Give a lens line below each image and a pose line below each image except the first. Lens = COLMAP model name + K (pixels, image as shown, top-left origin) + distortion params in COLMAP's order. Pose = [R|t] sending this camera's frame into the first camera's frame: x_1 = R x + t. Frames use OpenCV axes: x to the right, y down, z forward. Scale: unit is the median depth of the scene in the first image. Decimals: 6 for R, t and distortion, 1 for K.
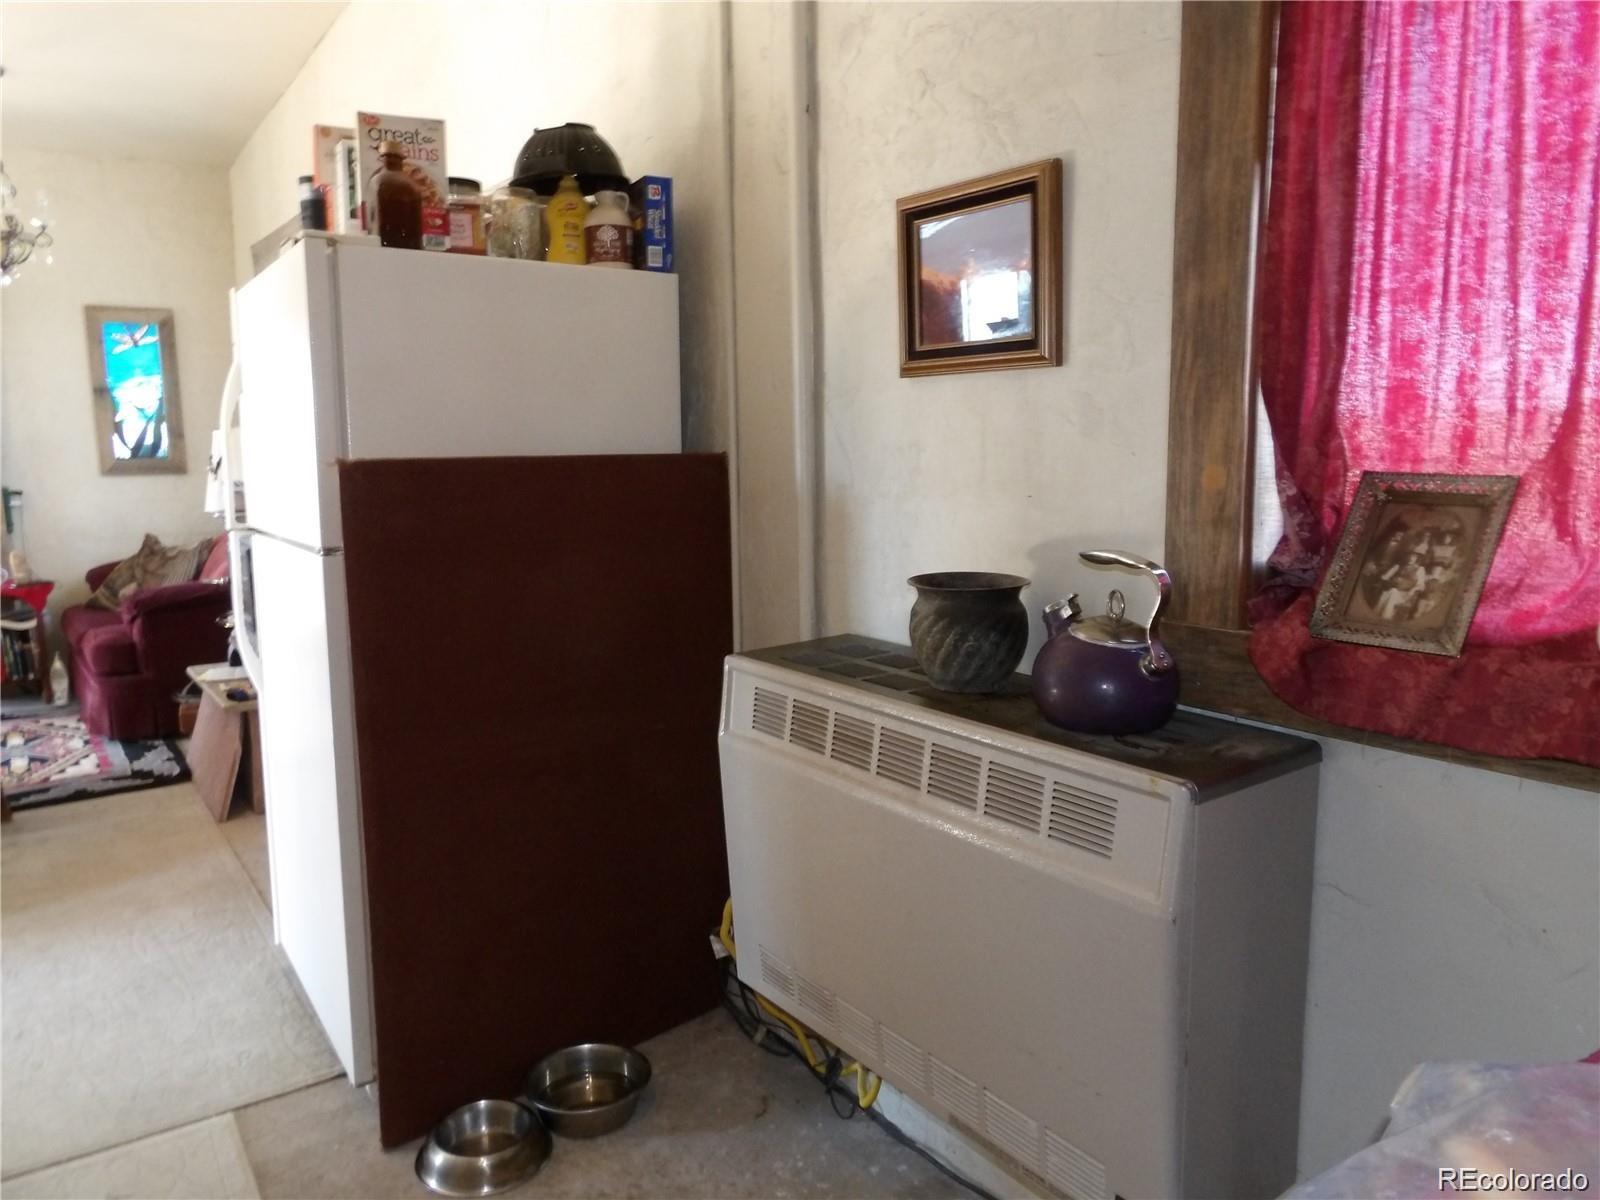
lens RADIAL K [[1133.9, 0, 785.9], [0, 1133.9, 597.6], [0, 0, 1]] dist [-0.024274, 0.026820]
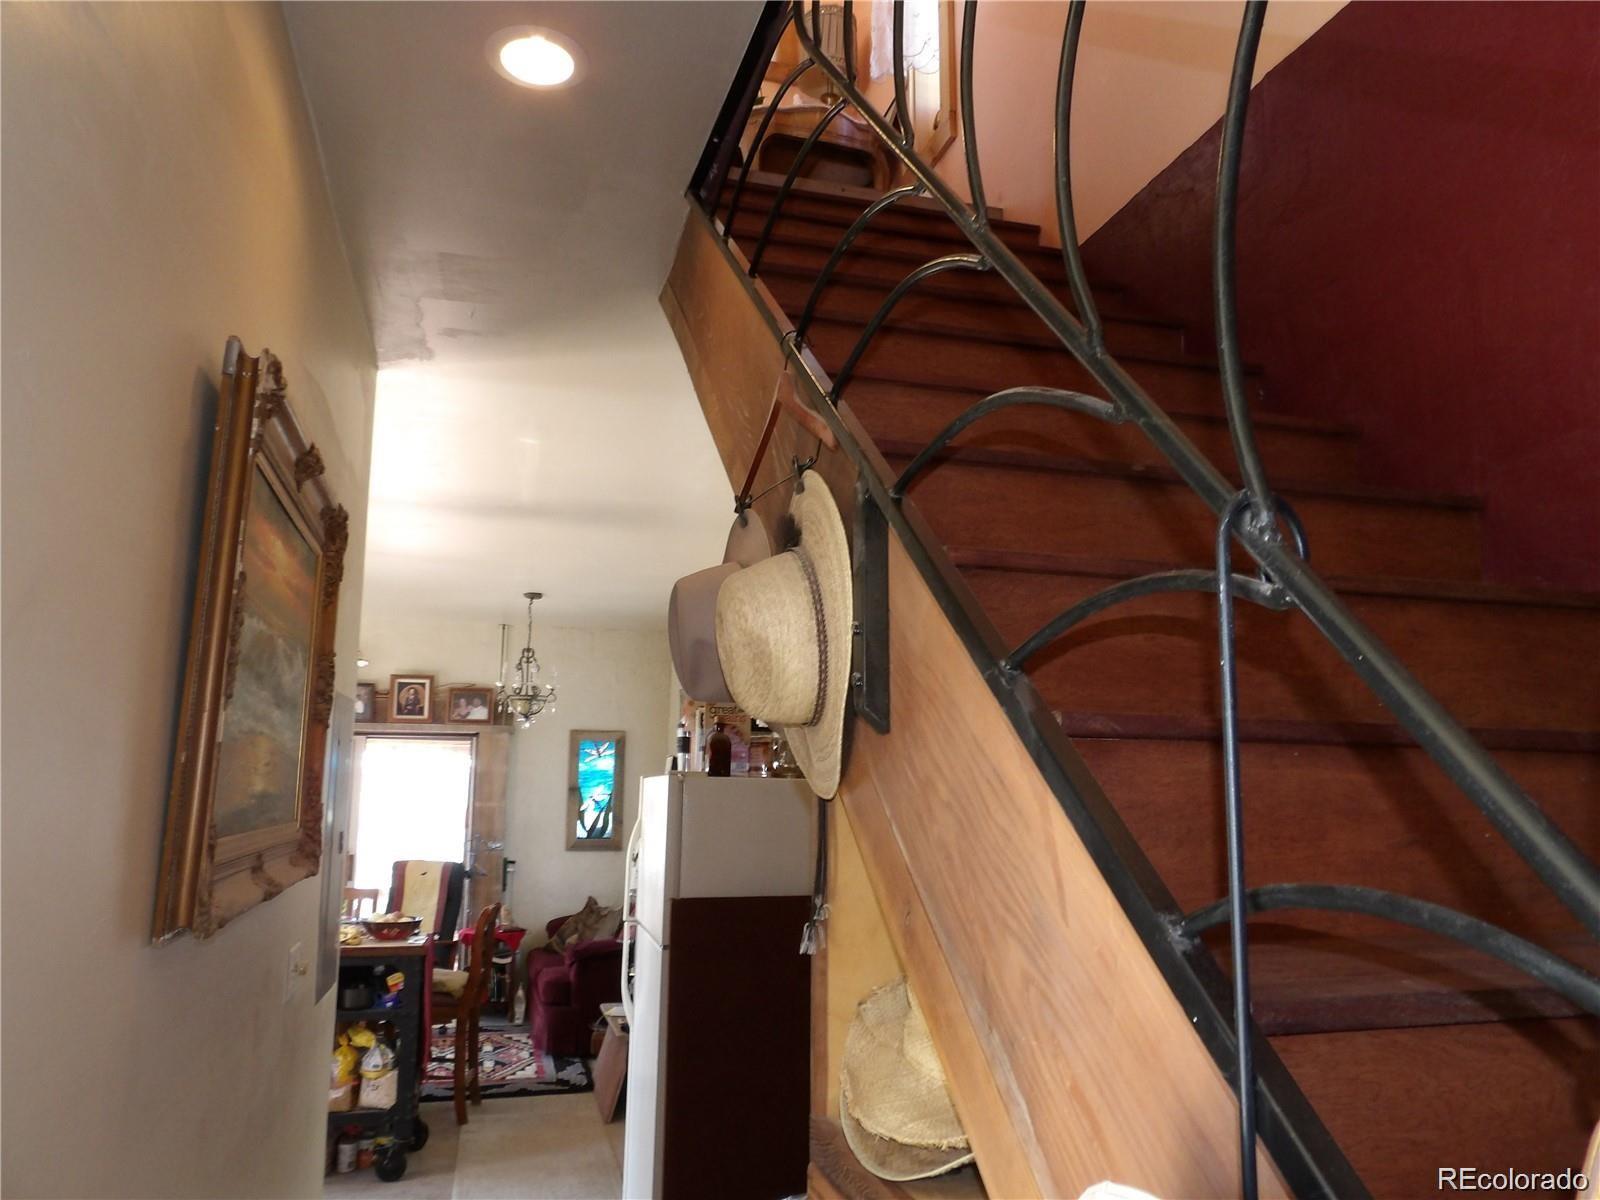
lens RADIAL K [[1133.9, 0, 796.6], [0, 1133.9, 598.9], [0, 0, 1]] dist [-0.024274, 0.026820]
pose [[0.939064, -0.035151, -0.341939, 0.155370], [-0.069857, 0.954483, -0.289968, -0.022459], [0.336568, 0.296186, 0.893866, -0.255338]]
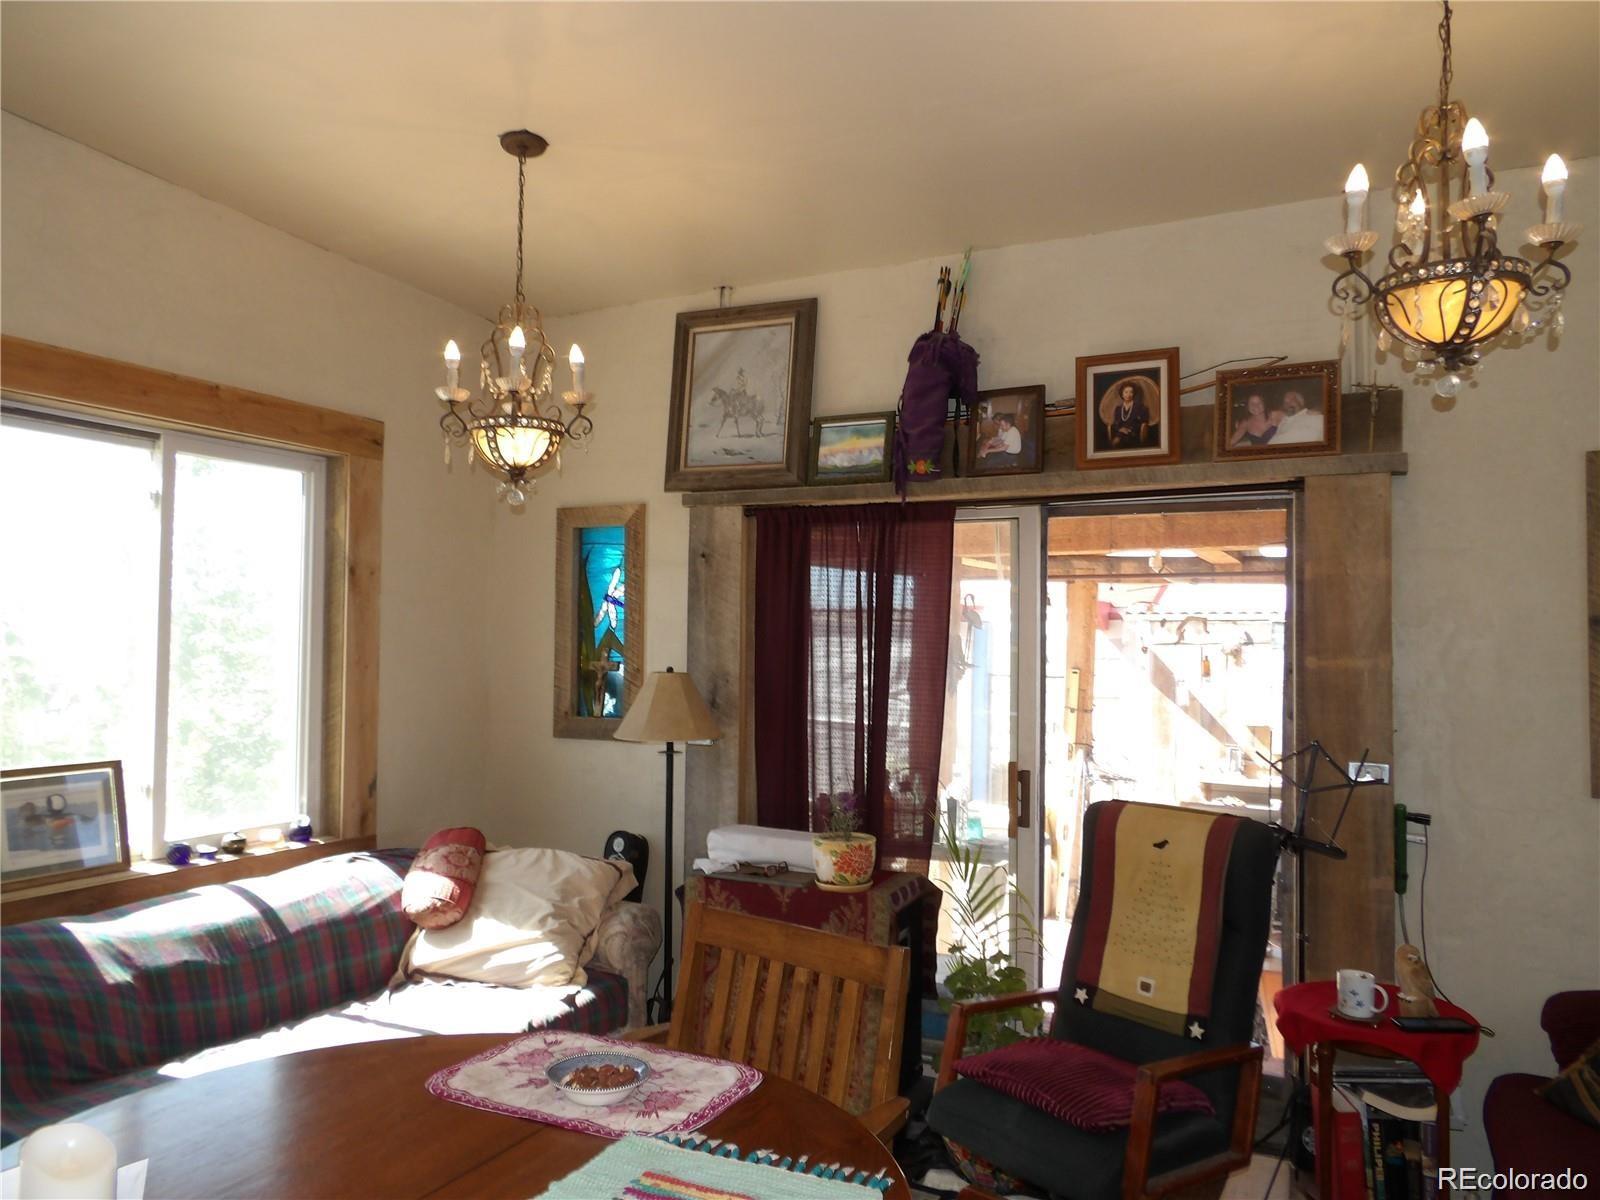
lens RADIAL K [[1133.9, 0, 797.3], [0, 1133.9, 607.5], [0, 0, 1]] dist [-0.024274, 0.026820]
pose [[0.466666, -0.009436, -0.884383, -0.373774], [-0.140662, 0.986424, -0.084748, -0.109436], [0.873177, 0.163948, 0.459003, 0.520761]]
